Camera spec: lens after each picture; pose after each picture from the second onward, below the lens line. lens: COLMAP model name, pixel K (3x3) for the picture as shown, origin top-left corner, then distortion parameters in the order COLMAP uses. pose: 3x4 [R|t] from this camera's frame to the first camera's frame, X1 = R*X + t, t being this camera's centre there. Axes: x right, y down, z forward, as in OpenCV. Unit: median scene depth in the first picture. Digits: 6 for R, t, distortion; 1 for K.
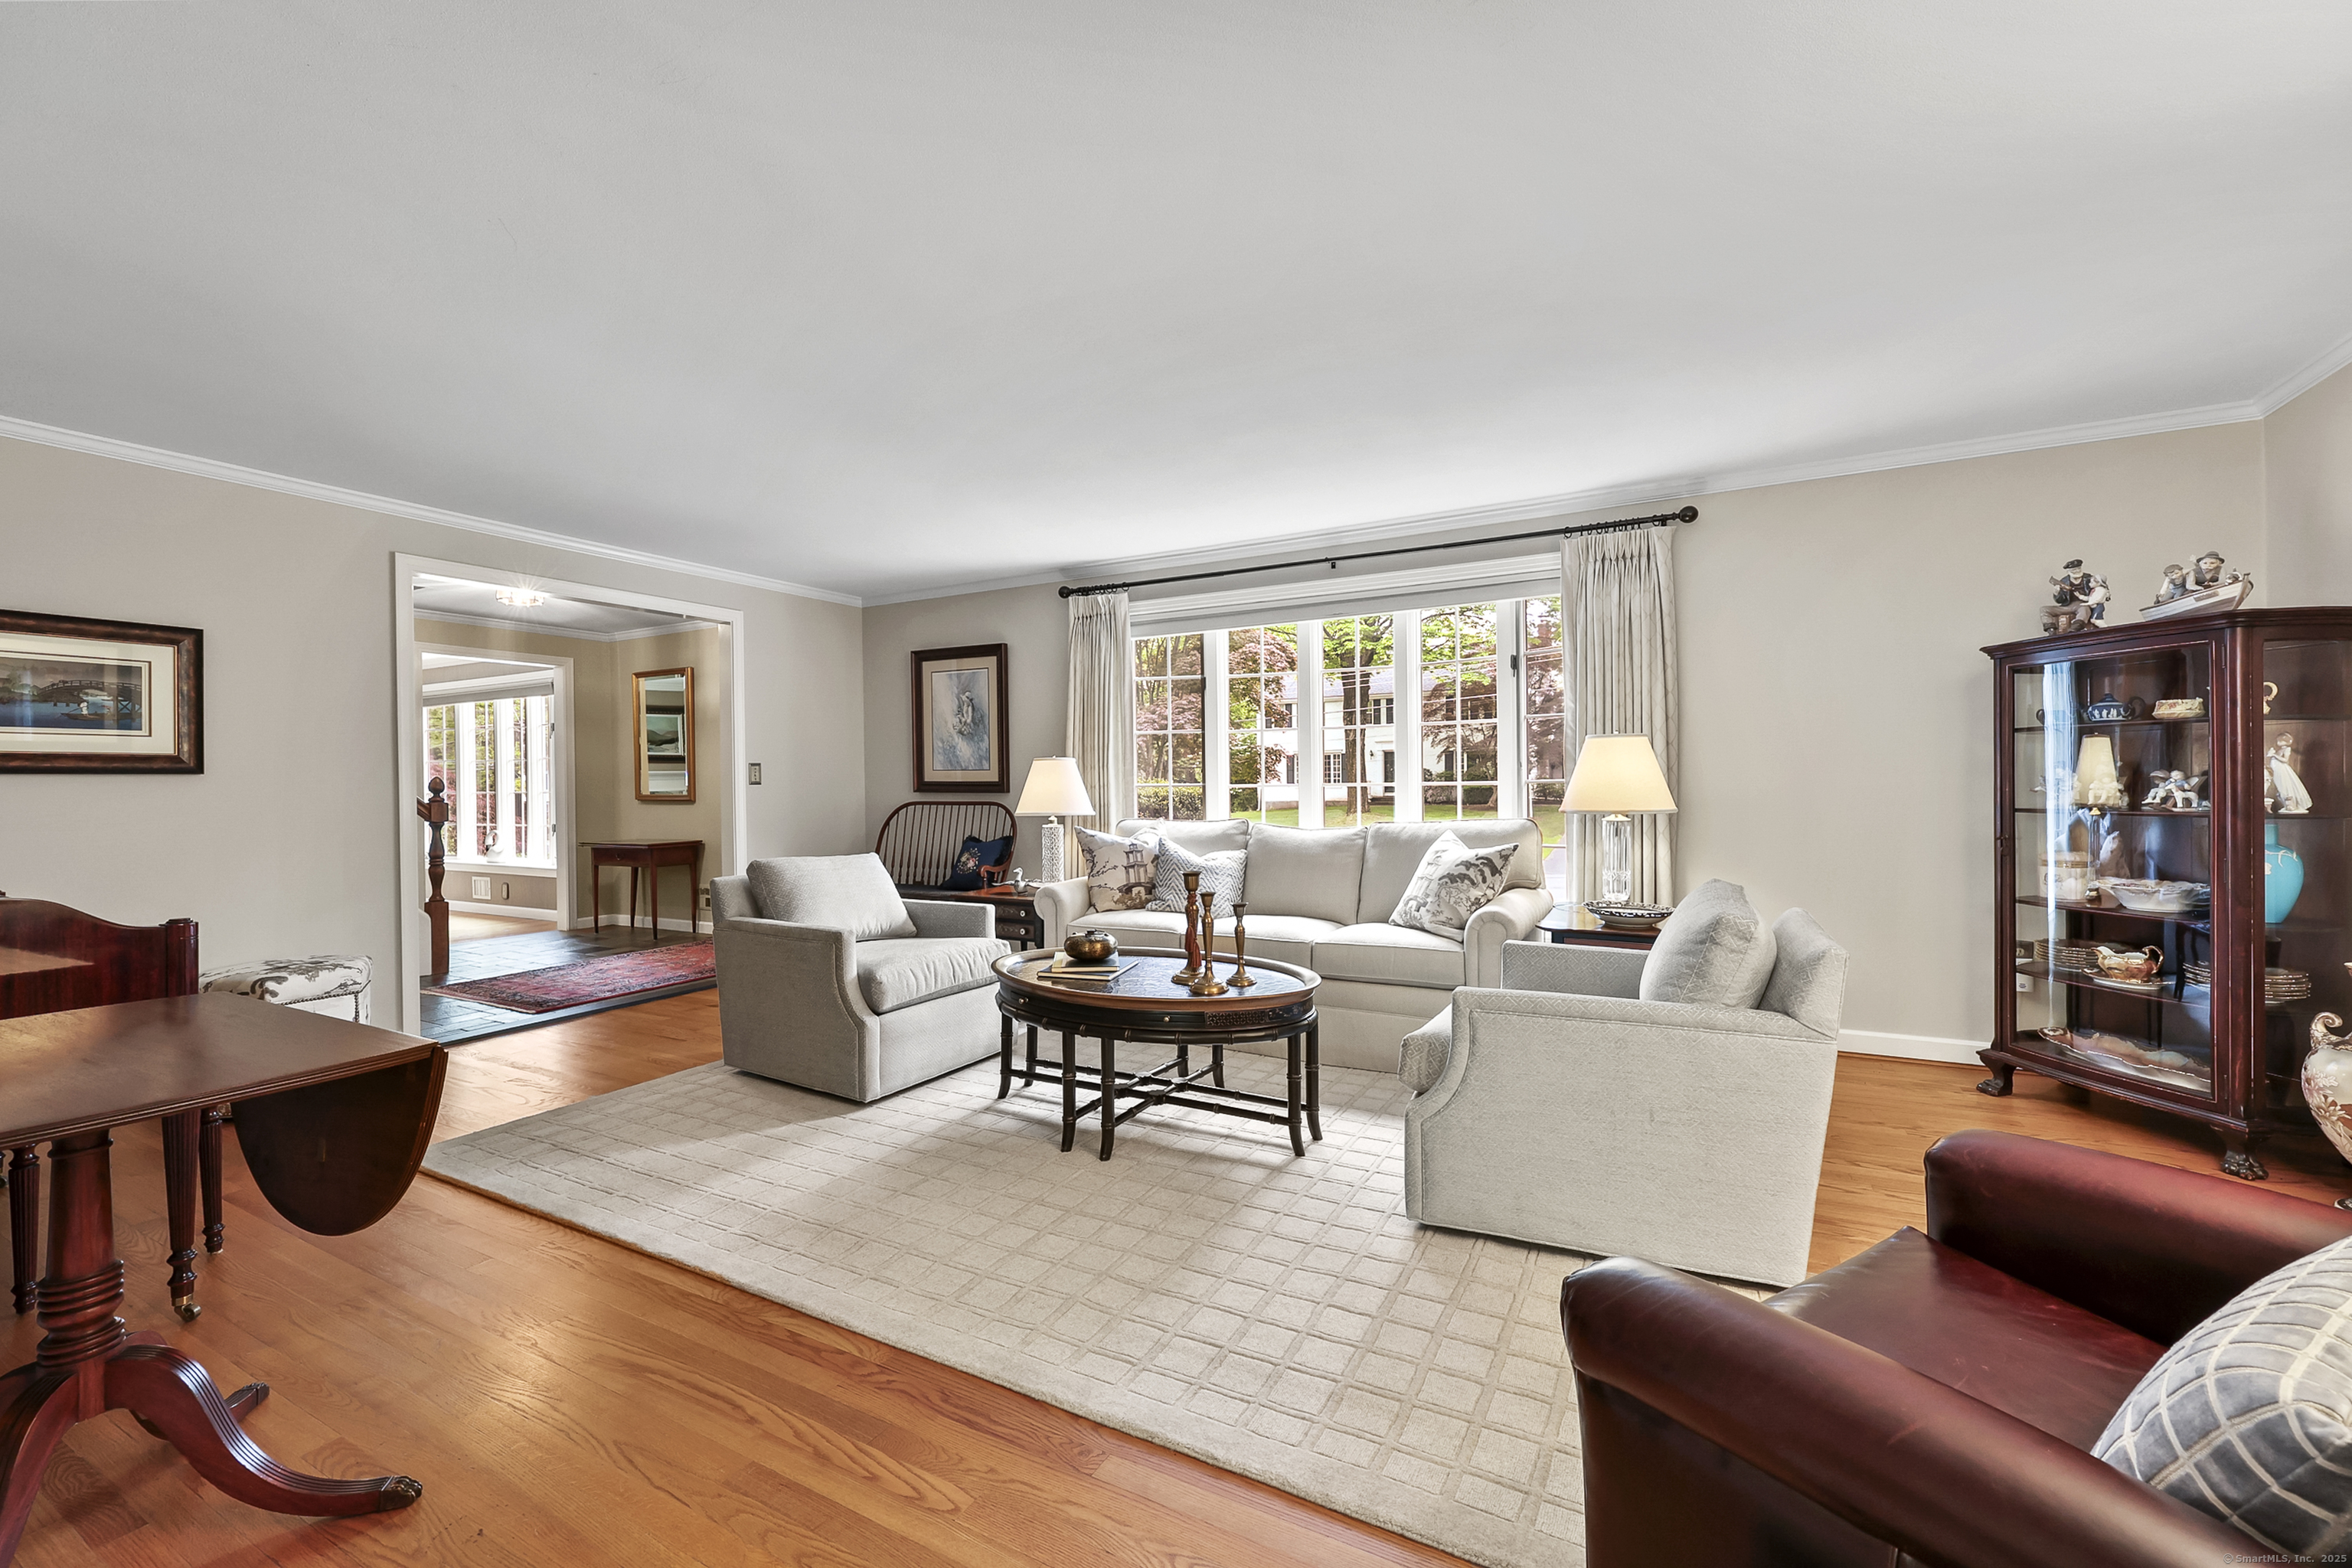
lens RADIAL K [[951.6, 0, 1165.7], [0, 951.6, 780.4], [0, 0, 1]] dist [-0.004107, 0.000113]
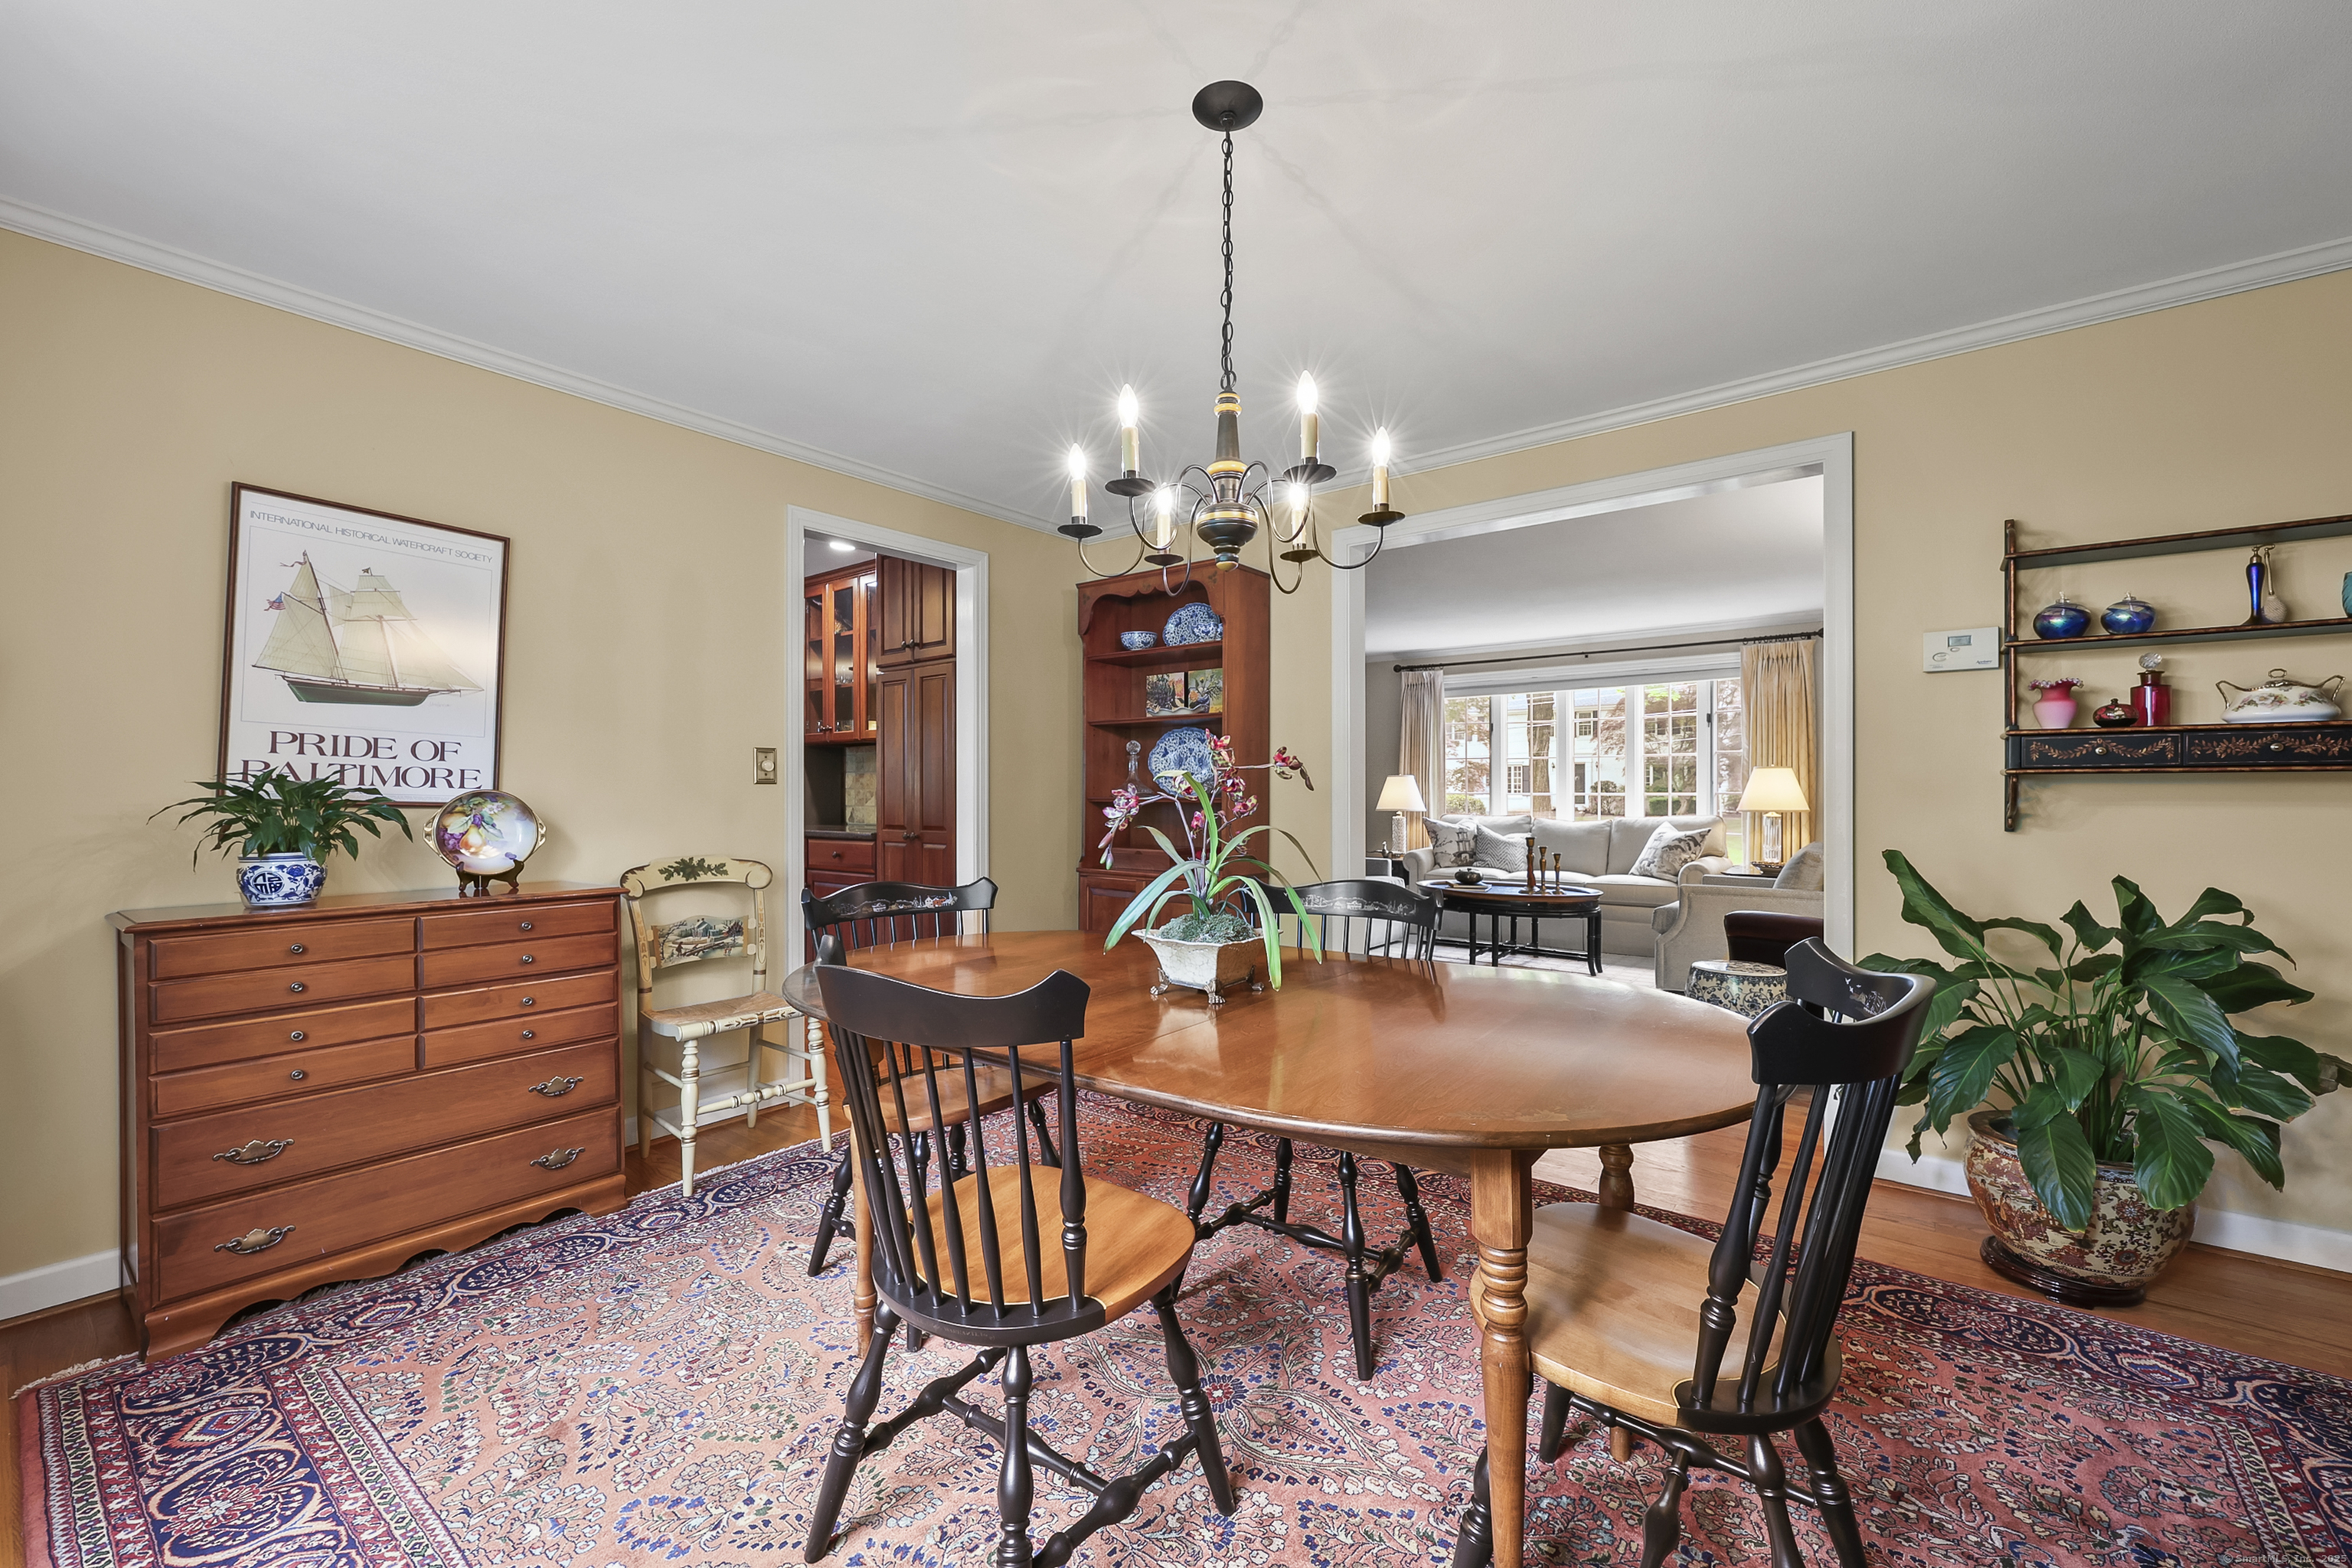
lens RADIAL K [[951.6, 0, 1158.4], [0, 951.6, 784.0], [0, 0, 1]] dist [-0.004107, 0.000113]
pose [[0.985658, 0.009195, -0.168504, -0.302397], [-0.009845, 0.999947, -0.003024, -0.000014], [0.168467, 0.004640, 0.985696, -0.801338]]
